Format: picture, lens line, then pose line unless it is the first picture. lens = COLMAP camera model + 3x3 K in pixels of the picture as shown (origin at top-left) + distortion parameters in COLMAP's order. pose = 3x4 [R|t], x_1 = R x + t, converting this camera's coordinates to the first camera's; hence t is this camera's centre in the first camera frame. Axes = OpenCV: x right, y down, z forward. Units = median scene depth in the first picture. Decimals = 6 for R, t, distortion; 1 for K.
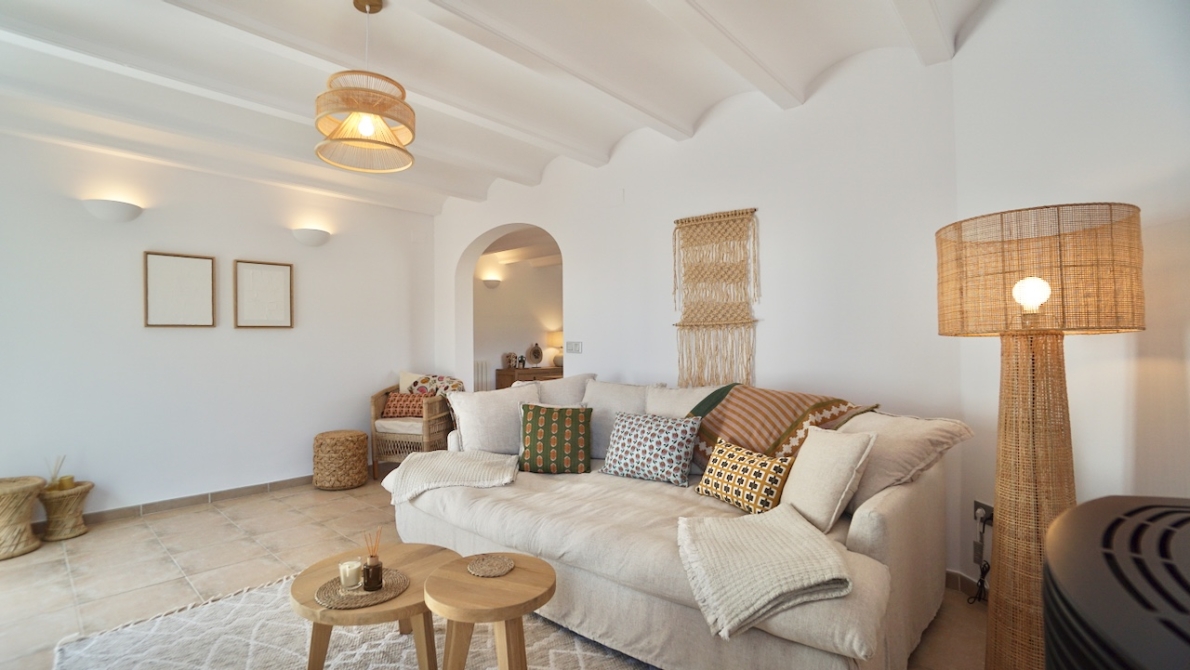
lens RADIAL K [[543.5, 0, 582.9], [0, 543.5, 336.1], [0, 0, 1]] dist [-0.062071, 0.024671]
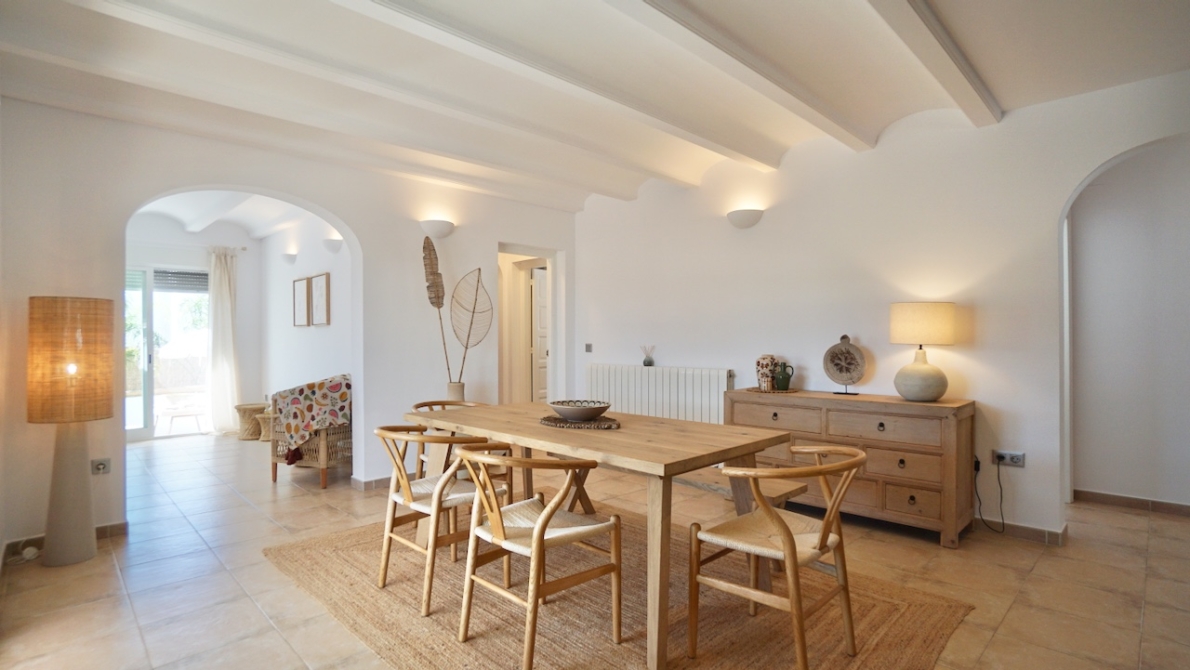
lens RADIAL K [[574.1, 0, 586.4], [0, 574.1, 338.4], [0, 0, 1]] dist [-0.045278, 0.022248]
pose [[-0.053238, 0.007541, -0.998553, 0.938038], [0.018749, 0.999803, 0.006551, 0.022550], [0.998406, -0.018373, -0.053369, 2.148390]]
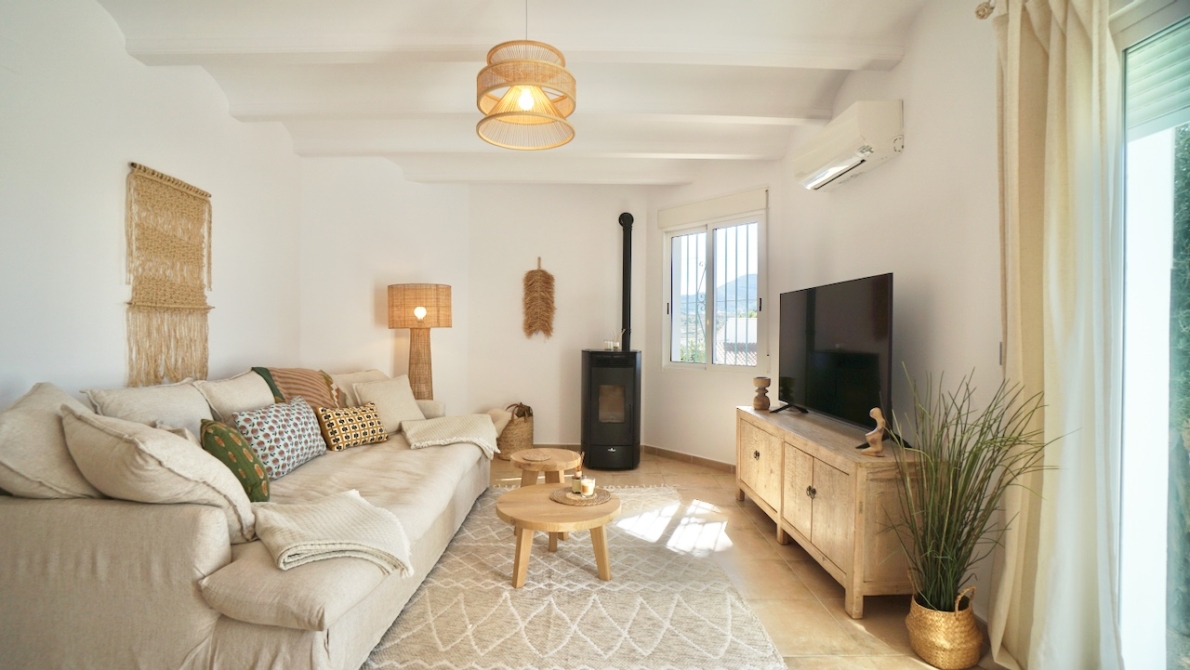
lens RADIAL K [[527.8, 0, 585.0], [0, 527.8, 334.5], [0, 0, 1]] dist [-0.060059, 0.022189]
pose [[-0.675910, 0.001375, 0.736983, -0.779978], [-0.011098, 0.999866, -0.012043, 0.023075], [-0.736901, -0.016319, -0.675804, 1.036797]]
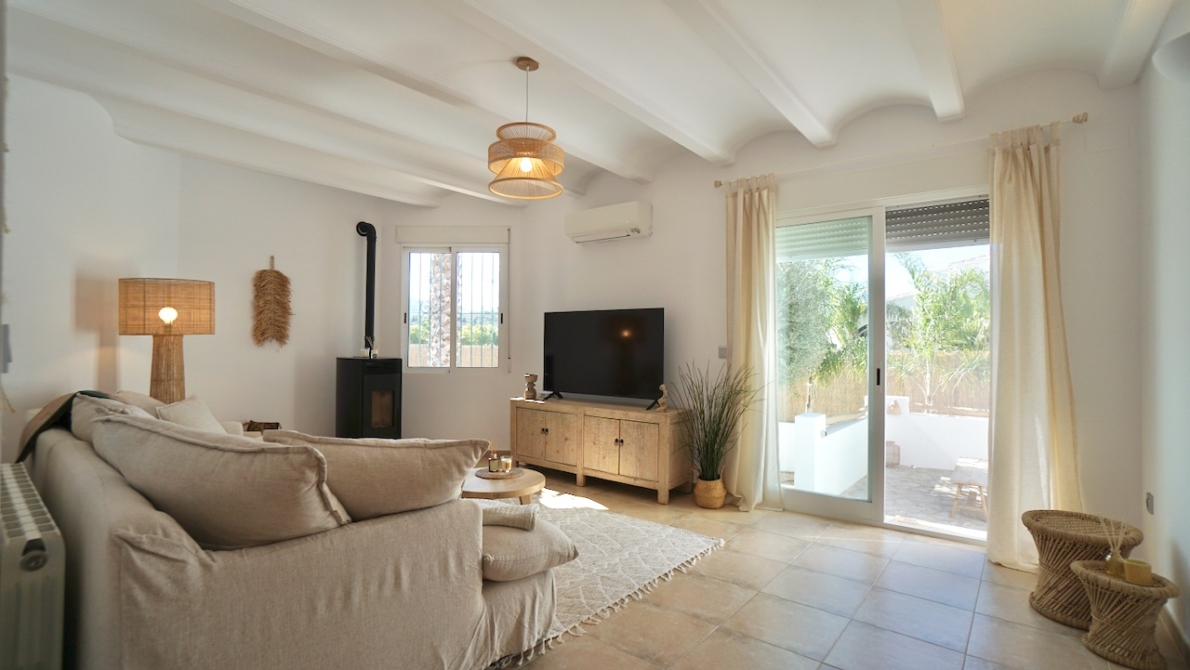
lens RADIAL K [[543.5, 0, 582.9], [0, 543.5, 336.1], [0, 0, 1]] dist [-0.062071, 0.024671]
pose [[-0.998559, 0.000583, -0.053662, -0.313958], [0.001942, 0.999679, -0.025276, 0.026614], [0.053630, -0.025343, -0.998239, 1.508252]]
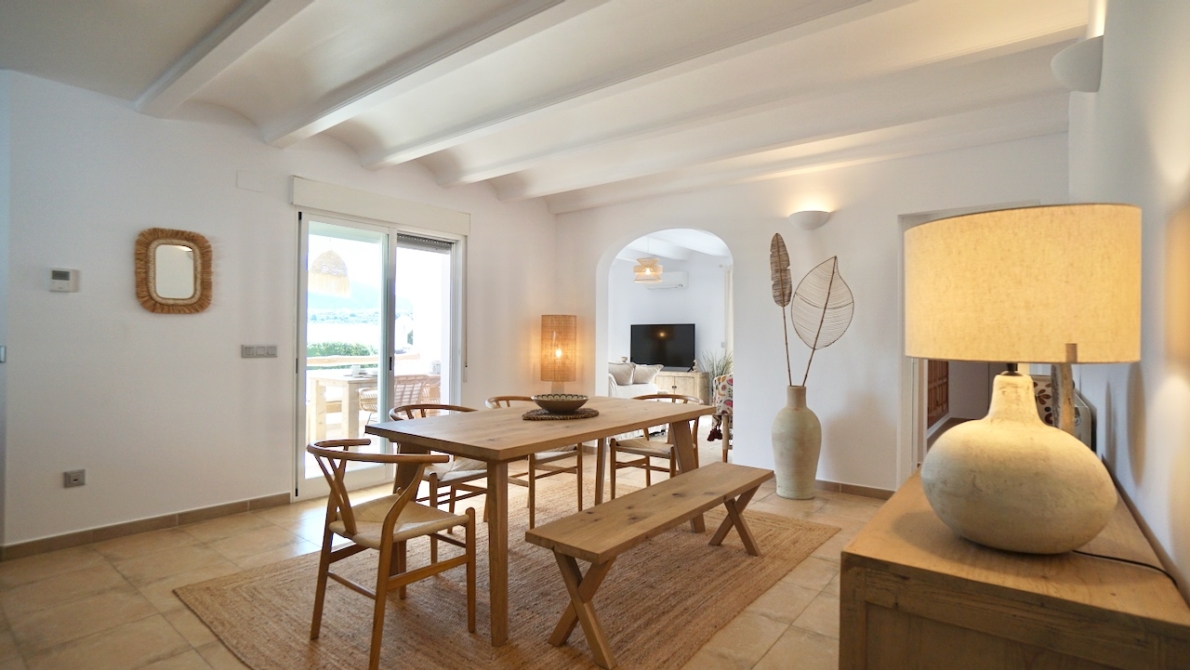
lens RADIAL K [[574.1, 0, 586.4], [0, 574.1, 338.4], [0, 0, 1]] dist [-0.045278, 0.022248]
pose [[-0.997405, 0.000134, -0.071993, 0.147608], [0.001355, 0.999856, -0.016921, 0.046416], [0.071980, -0.016974, -0.997262, 2.970792]]
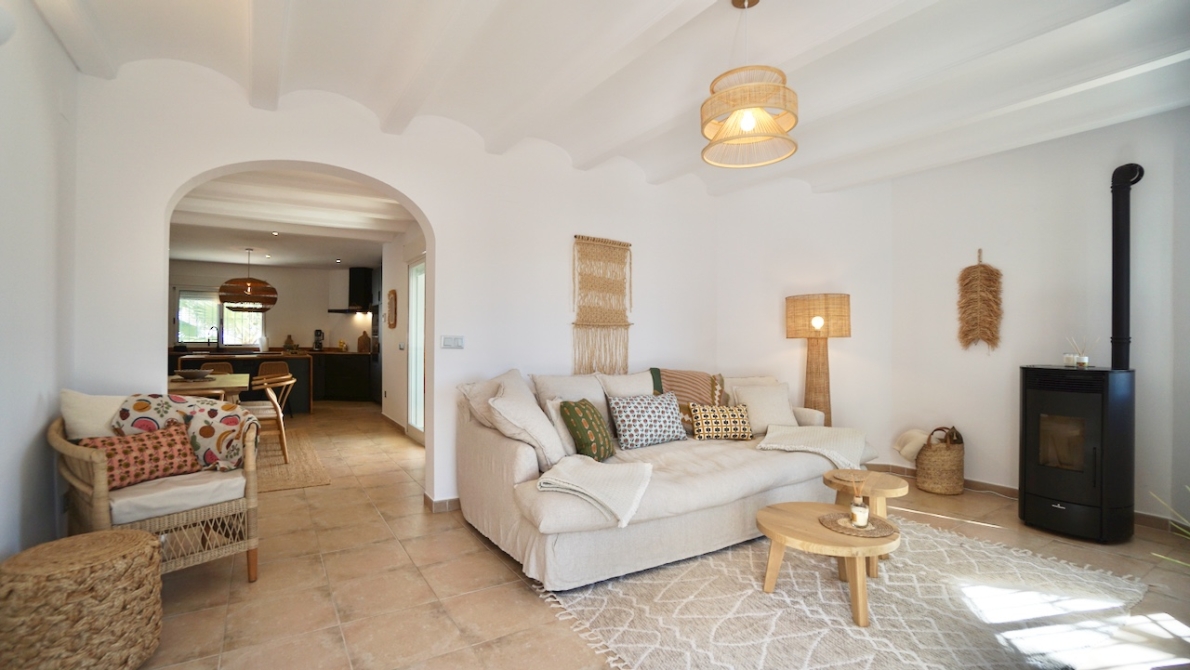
lens RADIAL K [[530.7, 0, 587.1], [0, 530.7, 336.8], [0, 0, 1]] dist [-0.058874, 0.022294]
pose [[0.259136, 0.015167, 0.965722, -0.957720], [-0.021476, 0.999720, -0.009938, 0.019049], [-0.965602, -0.018165, 0.259389, 0.688942]]
